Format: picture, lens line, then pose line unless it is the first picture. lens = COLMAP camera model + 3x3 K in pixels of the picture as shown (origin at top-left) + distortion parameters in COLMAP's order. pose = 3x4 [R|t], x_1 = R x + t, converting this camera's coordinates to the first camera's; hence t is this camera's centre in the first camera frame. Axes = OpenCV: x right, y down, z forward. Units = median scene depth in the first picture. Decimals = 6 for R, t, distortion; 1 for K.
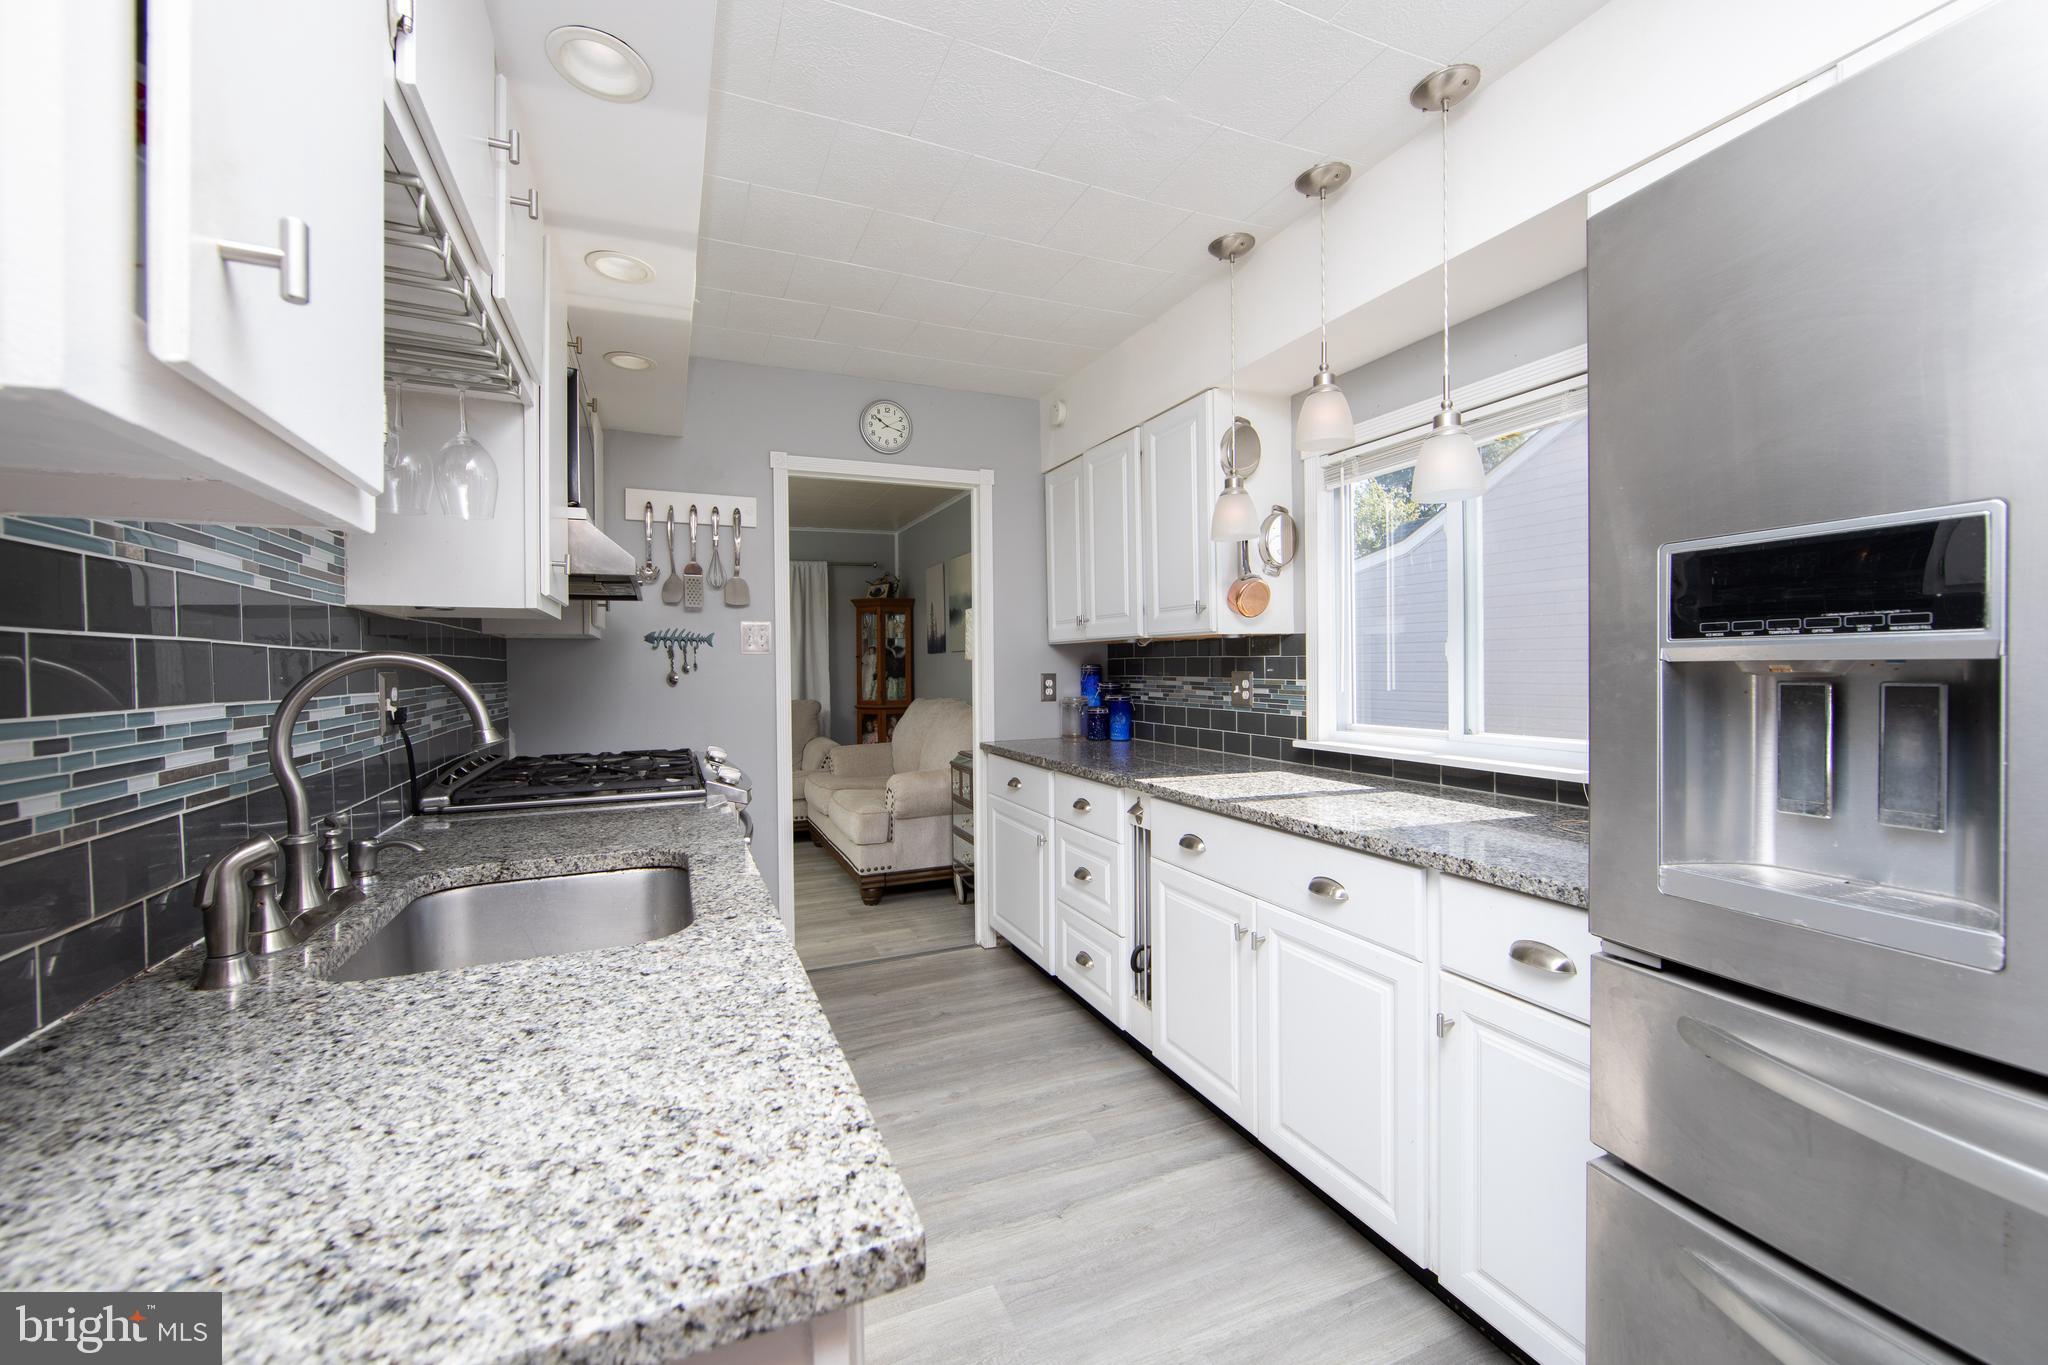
lens RADIAL K [[805.2, 0, 1012.3], [0, 805.2, 678.4], [0, 0, 1]] dist [-0.017122, 0.004412]
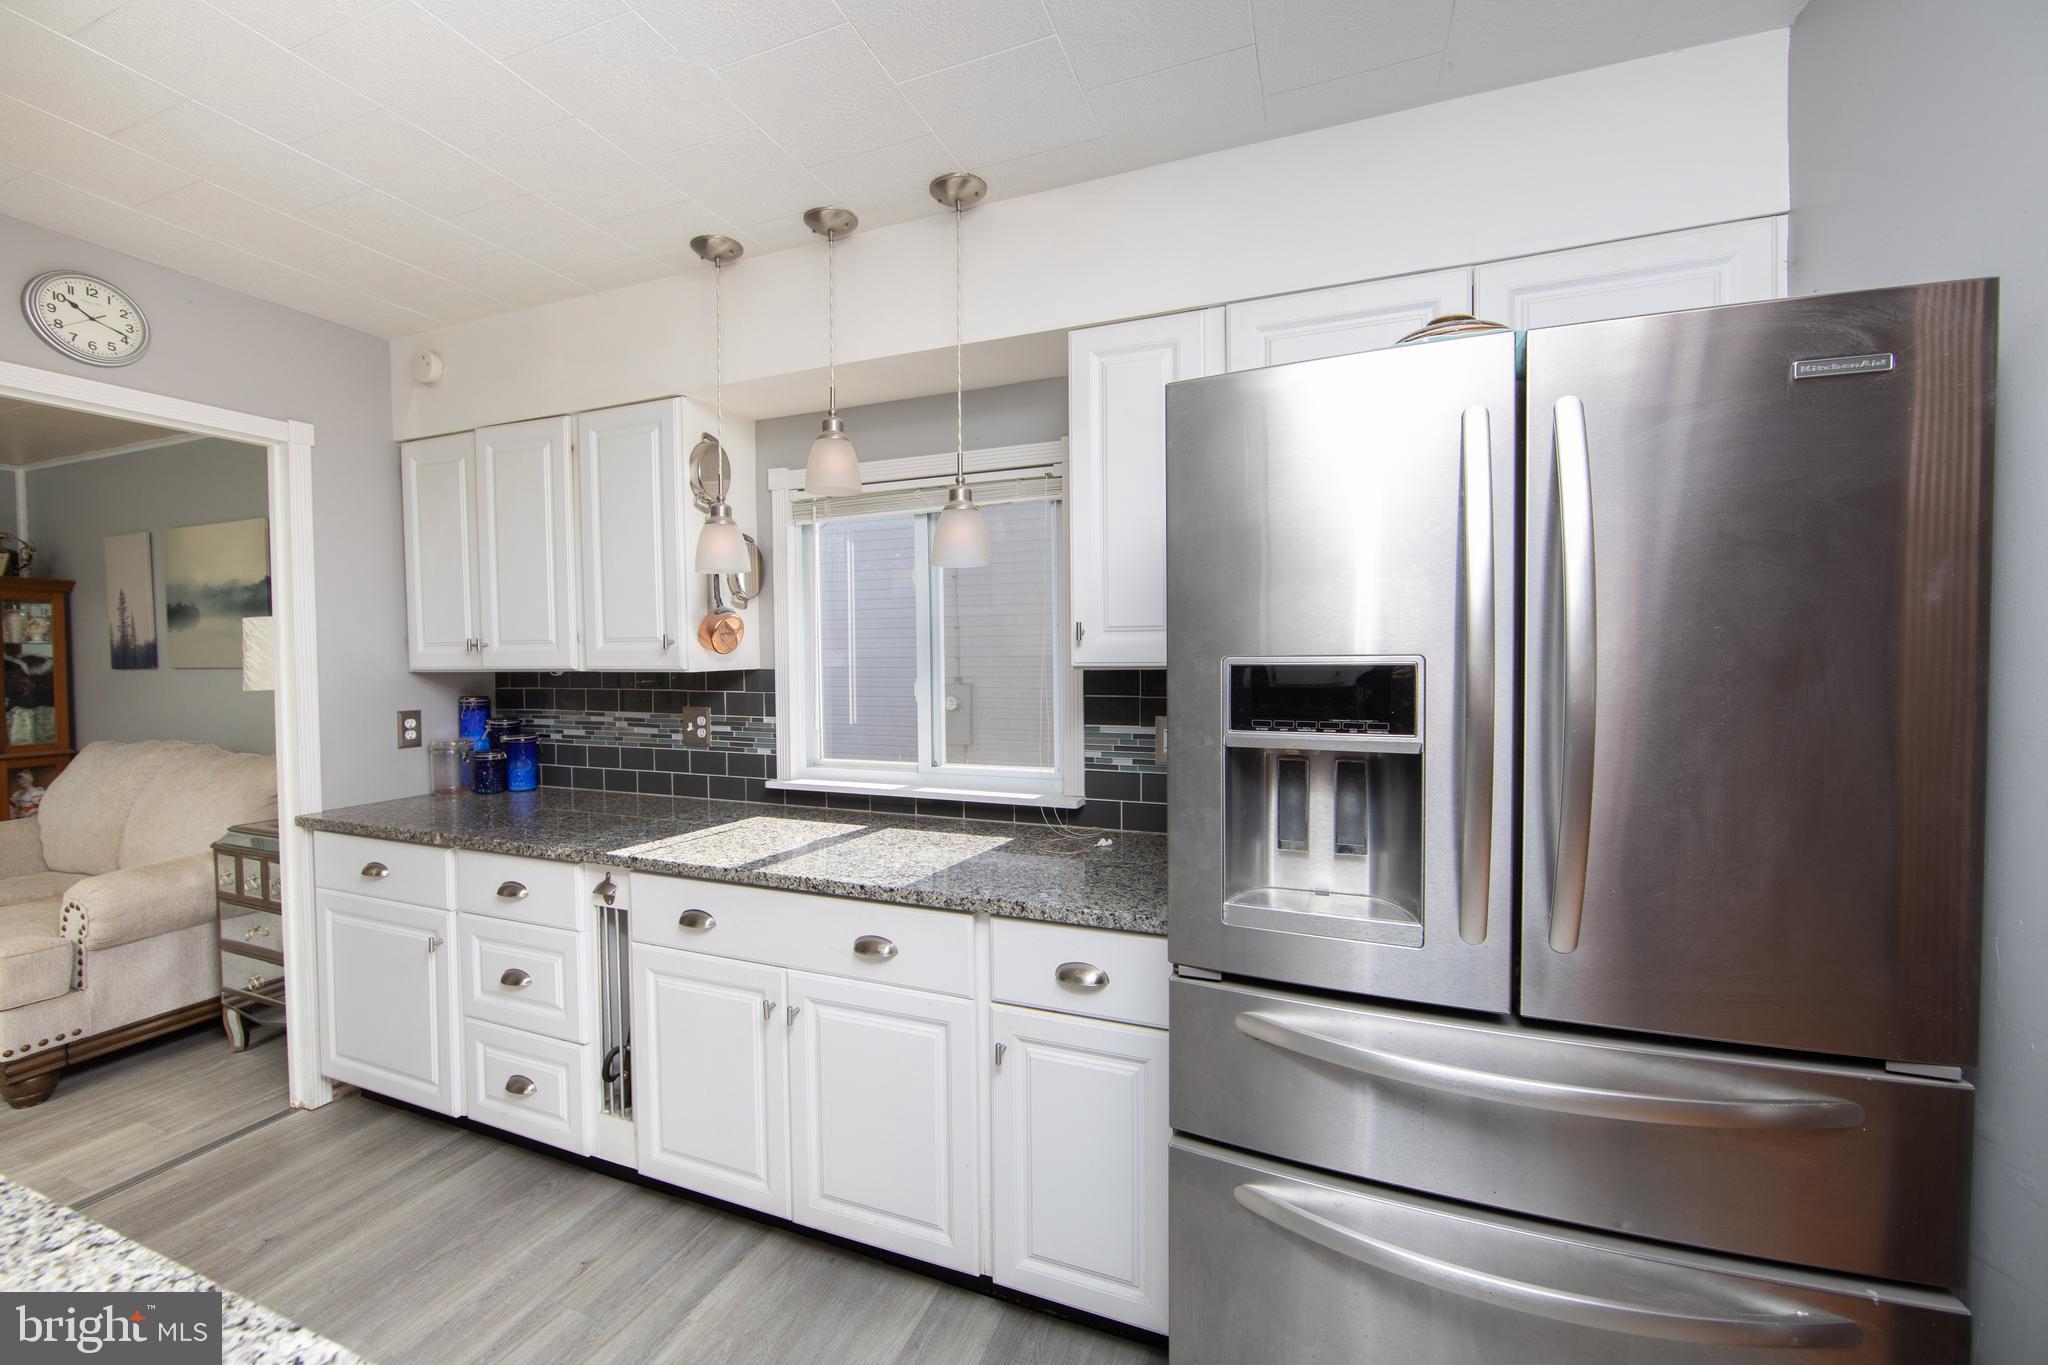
lens RADIAL K [[805.2, 0, 1012.3], [0, 805.2, 678.4], [0, 0, 1]] dist [-0.017122, 0.004412]
pose [[0.702945, -0.016404, 0.711055, -0.124002], [0.012630, 0.999864, 0.010582, -0.051802], [-0.711132, 0.001542, 0.703057, 0.111162]]
